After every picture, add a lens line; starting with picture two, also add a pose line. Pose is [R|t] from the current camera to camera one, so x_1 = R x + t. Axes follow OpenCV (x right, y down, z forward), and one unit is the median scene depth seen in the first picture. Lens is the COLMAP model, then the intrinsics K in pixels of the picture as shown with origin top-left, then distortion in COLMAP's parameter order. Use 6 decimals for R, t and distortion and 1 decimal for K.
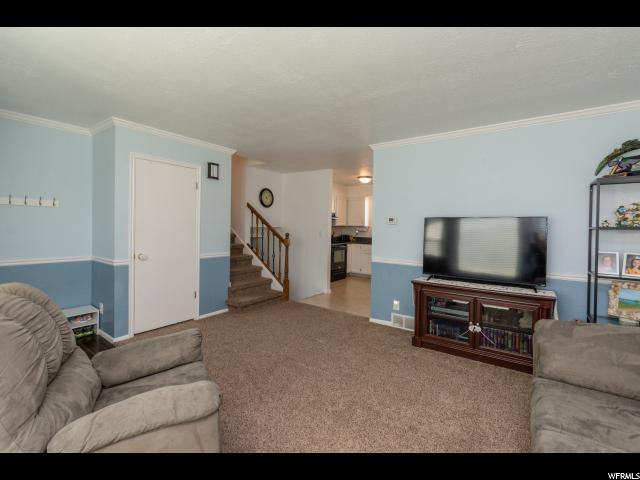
lens RADIAL K [[293.2, 0, 320.0], [0, 293.2, 240.0], [0, 0, 1]] dist [-0.001830, -0.000009]
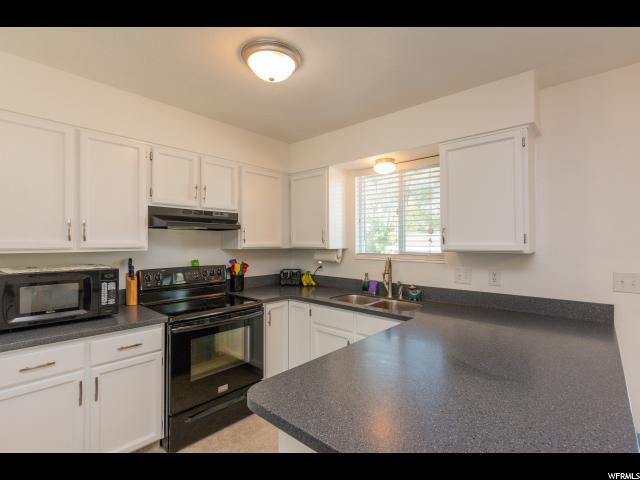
lens RADIAL K [[315.0, 0, 320.0], [0, 315.0, 240.0], [0, 0, 1]] dist [-0.000648, -0.000481]
pose [[0.993772, -0.013769, -0.110579, 0.372888], [0.008043, 0.998612, -0.052061, -0.075928], [0.111142, 0.050848, 0.992503, 1.252009]]
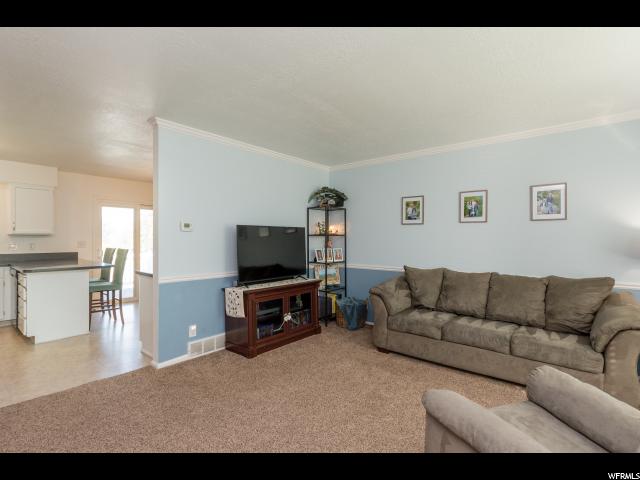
lens RADIAL K [[315.0, 0, 320.0], [0, 315.0, 240.0], [0, 0, 1]] dist [-0.000648, -0.000481]
pose [[0.081948, -0.018616, 0.996463, -0.578292], [0.045191, 0.998867, 0.014944, -0.026344], [-0.995612, 0.043807, 0.082696, 0.565761]]
